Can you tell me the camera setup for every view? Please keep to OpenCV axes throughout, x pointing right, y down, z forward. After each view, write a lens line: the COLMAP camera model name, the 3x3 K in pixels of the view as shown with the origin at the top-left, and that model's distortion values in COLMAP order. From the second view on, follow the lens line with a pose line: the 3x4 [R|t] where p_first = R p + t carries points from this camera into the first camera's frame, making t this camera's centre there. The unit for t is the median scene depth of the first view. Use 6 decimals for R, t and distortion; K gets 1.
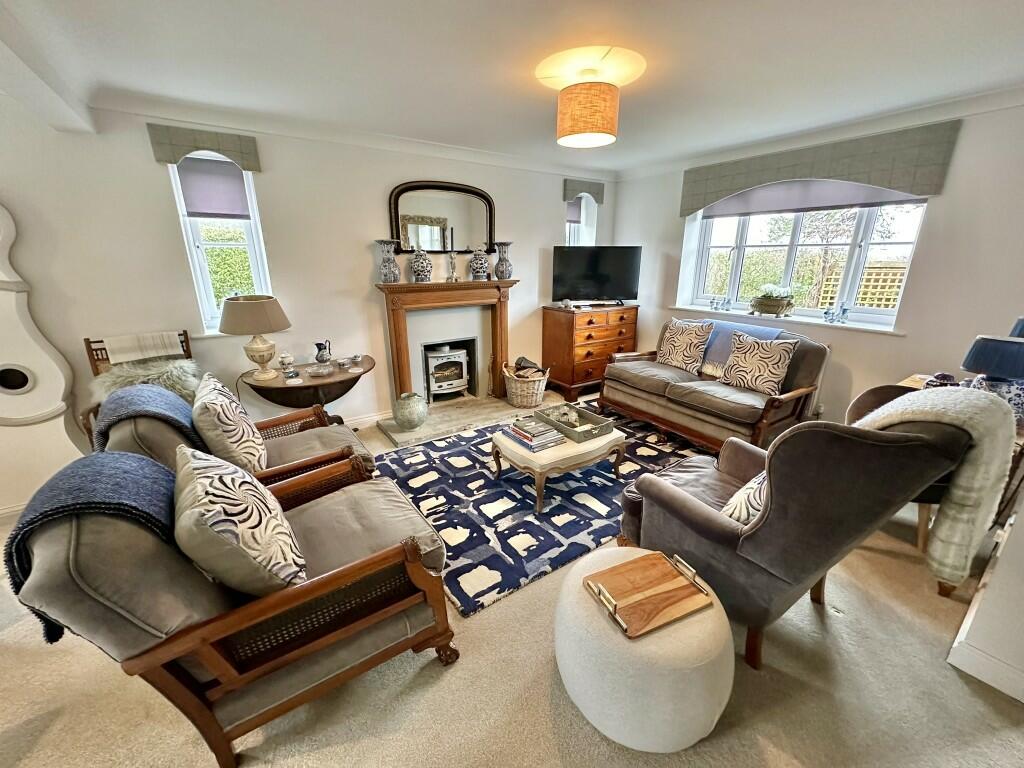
lens RADIAL K [[409.3, 0, 515.9], [0, 409.3, 383.1], [0, 0, 1]] dist [0.003721, 0.000276]
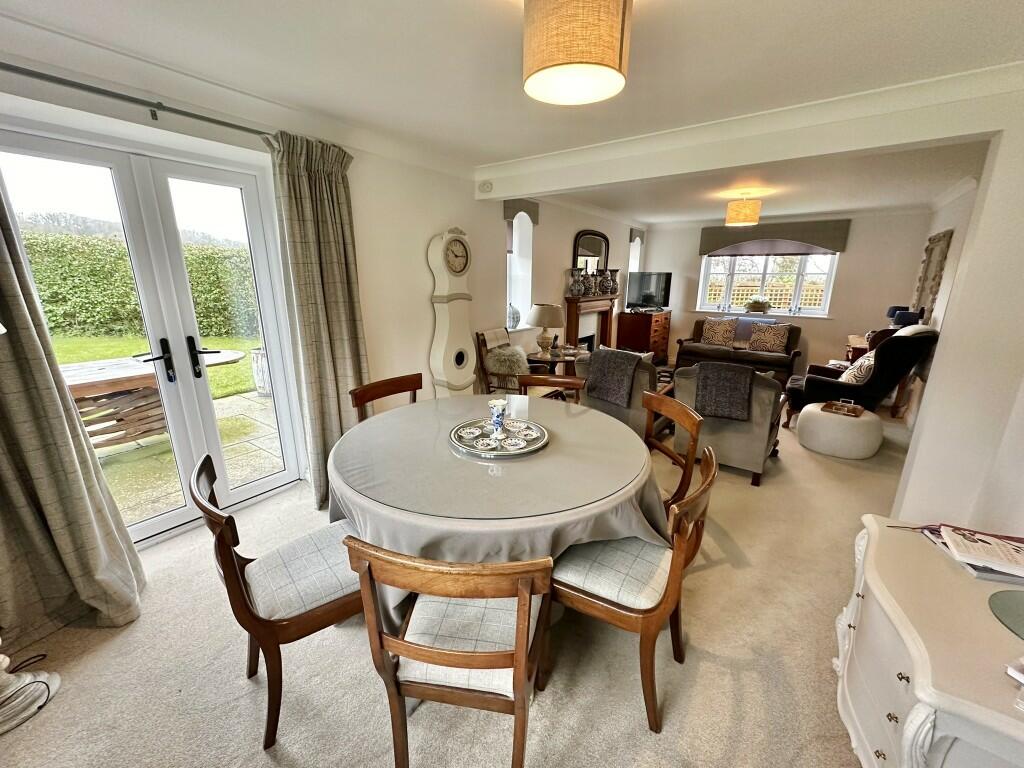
lens RADIAL K [[409.3, 0, 508.5], [0, 409.3, 385.2], [0, 0, 1]] dist [0.003721, 0.000276]
pose [[0.936978, -0.080800, 0.339917, -1.042498], [0.097197, 0.994768, -0.031462, 0.100056], [-0.335597, 0.062518, 0.939929, -0.290127]]
